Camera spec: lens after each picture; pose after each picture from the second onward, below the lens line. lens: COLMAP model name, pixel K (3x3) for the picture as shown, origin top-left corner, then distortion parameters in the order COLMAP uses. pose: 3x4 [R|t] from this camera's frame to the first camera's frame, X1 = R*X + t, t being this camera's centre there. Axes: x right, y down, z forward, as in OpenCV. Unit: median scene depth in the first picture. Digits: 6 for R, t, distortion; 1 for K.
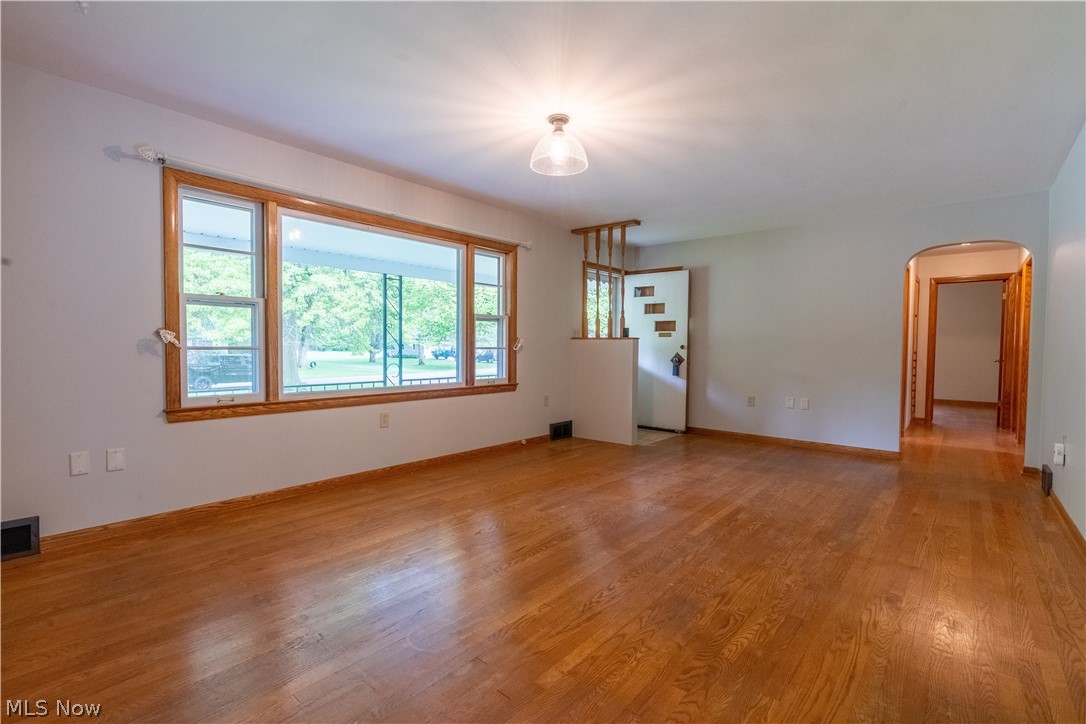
lens RADIAL K [[489.9, 0, 543.0], [0, 489.9, 362.0], [0, 0, 1]] dist [-0.010524, -0.000116]
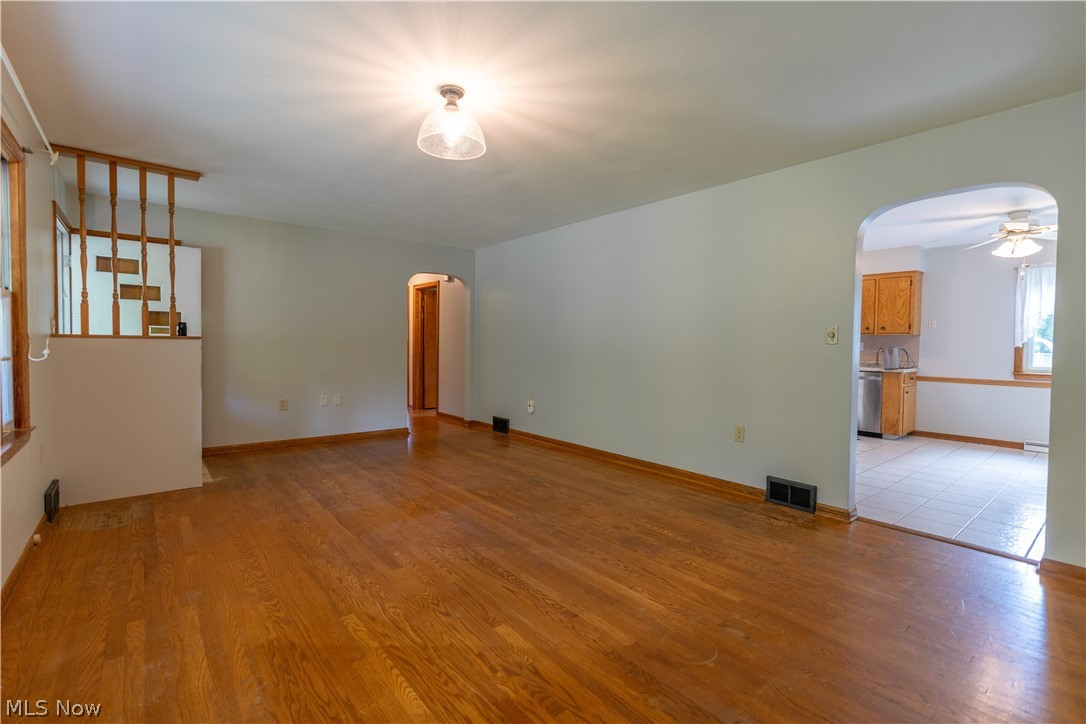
lens RADIAL K [[485.5, 0, 543.0], [0, 485.5, 362.0], [0, 0, 1]] dist [-0.003018, -0.000268]
pose [[0.186472, -0.045509, 0.981406, -0.751137], [0.022990, 0.998855, 0.041950, -0.056190], [-0.982191, 0.014740, 0.187304, 0.656993]]
